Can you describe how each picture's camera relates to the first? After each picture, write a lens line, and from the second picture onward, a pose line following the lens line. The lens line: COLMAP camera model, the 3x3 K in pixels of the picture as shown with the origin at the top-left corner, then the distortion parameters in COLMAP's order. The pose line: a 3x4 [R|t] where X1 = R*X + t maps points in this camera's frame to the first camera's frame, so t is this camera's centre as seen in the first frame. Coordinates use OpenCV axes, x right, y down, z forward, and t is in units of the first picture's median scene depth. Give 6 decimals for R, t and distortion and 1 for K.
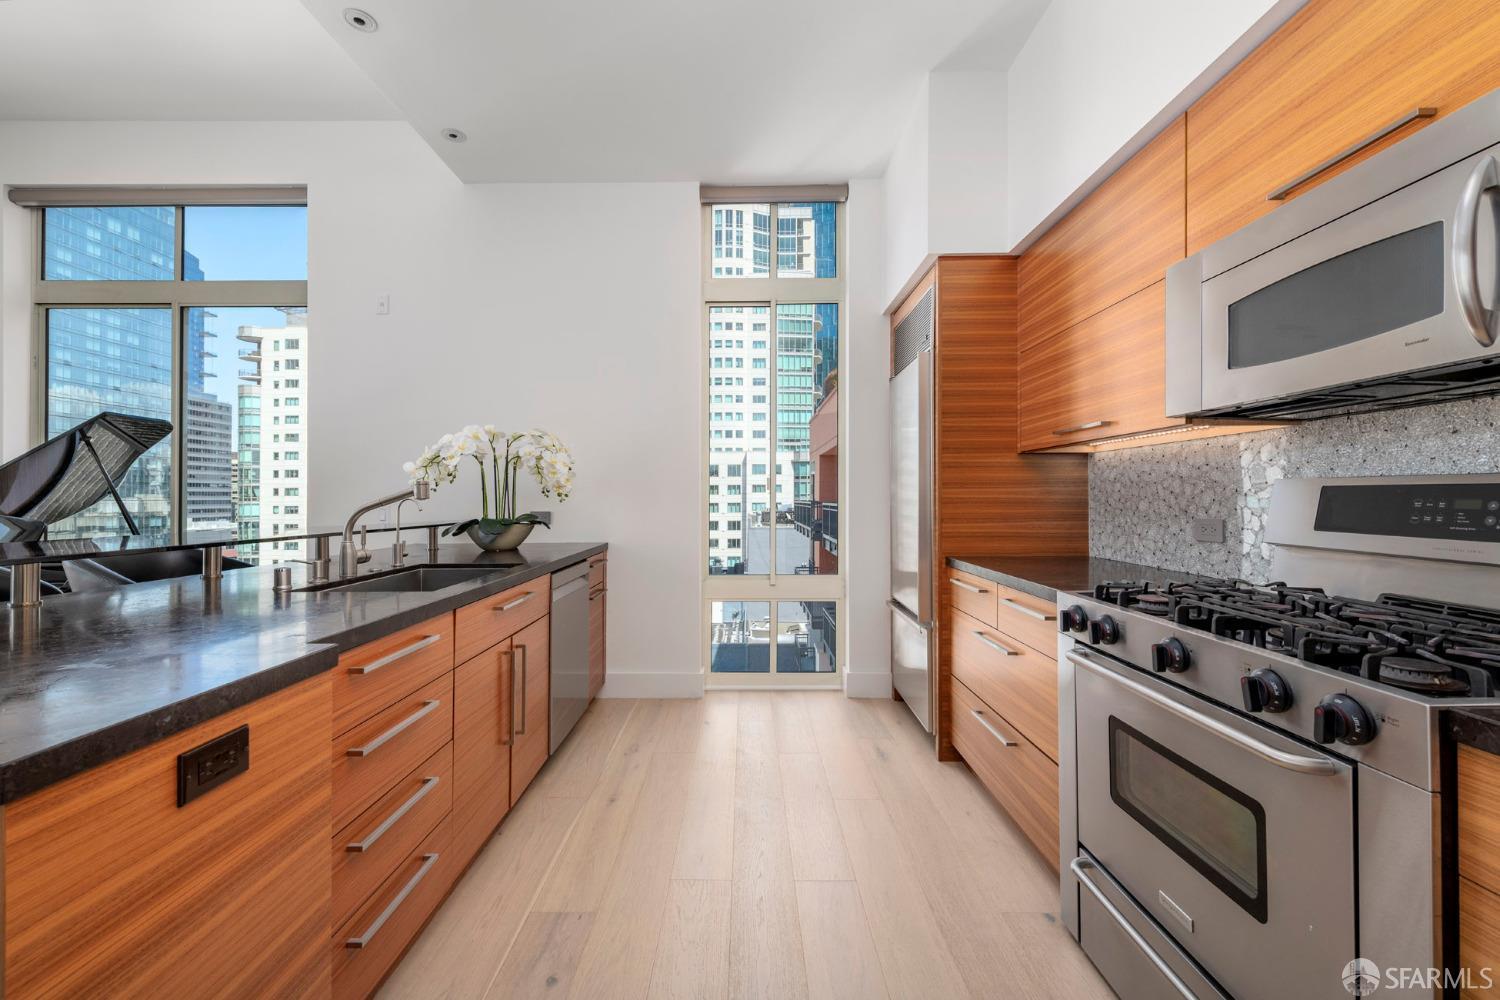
lens RADIAL K [[611.4, 0, 740.7], [0, 611.4, 497.7], [0, 0, 1]] dist [0.005246, -0.000345]
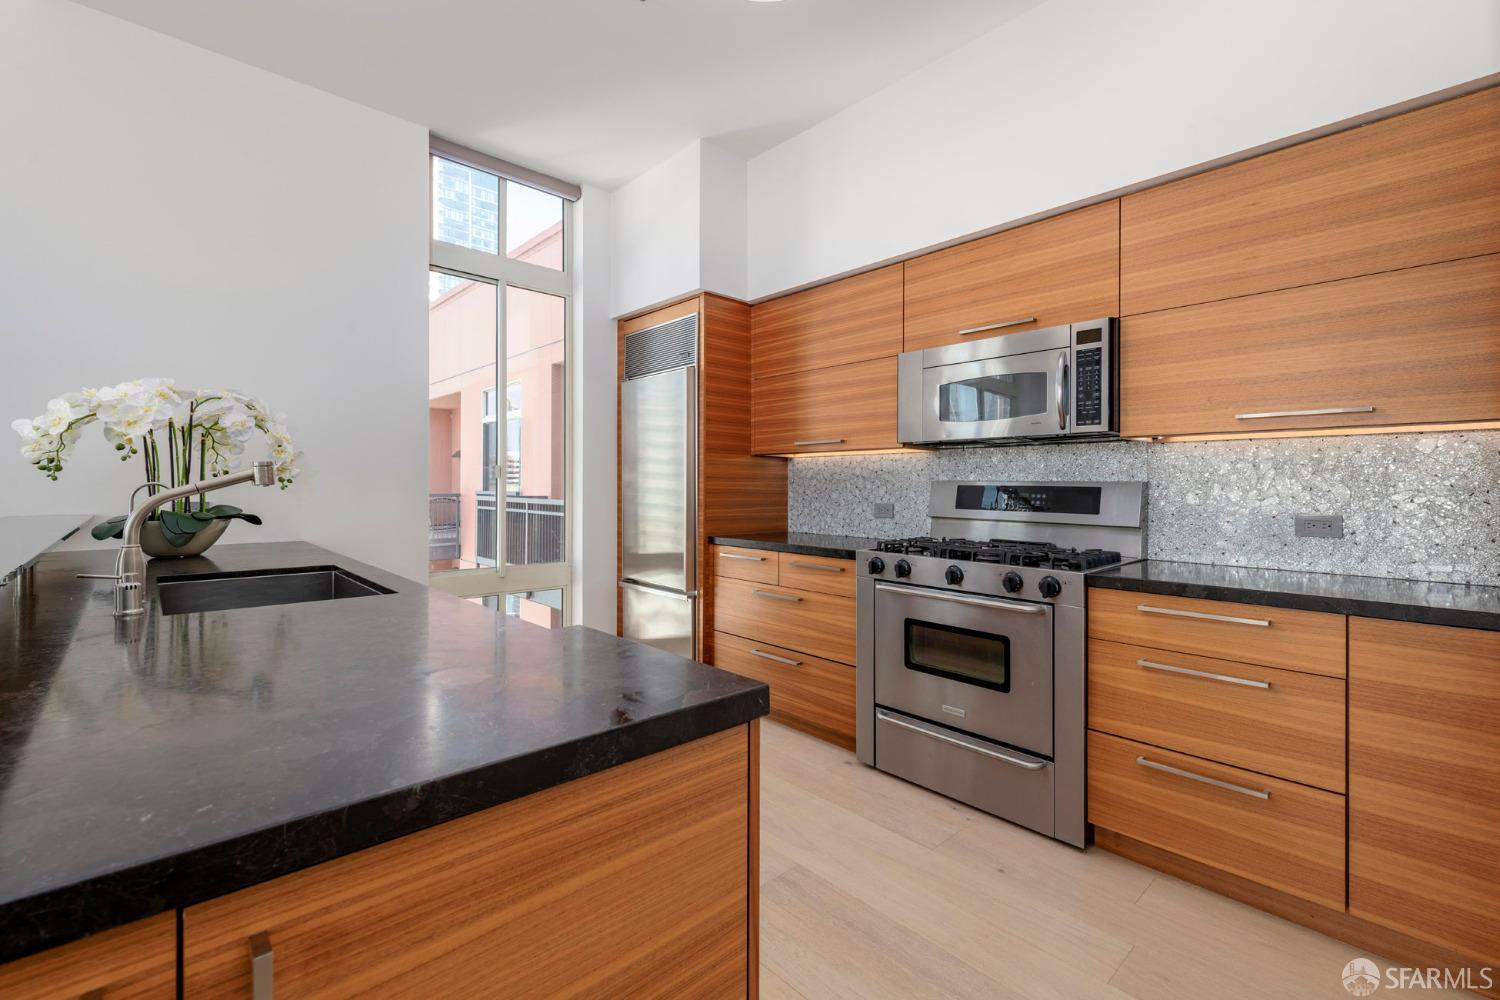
lens RADIAL K [[648.2, 0, 743.5], [0, 648.2, 497.0], [0, 0, 1]] dist [0.013719, -0.002368]
pose [[0.726591, -0.000520, 0.687070, -0.373289], [-0.011132, 0.999860, 0.012528, -0.000435], [-0.686980, -0.016751, 0.726483, 0.000374]]
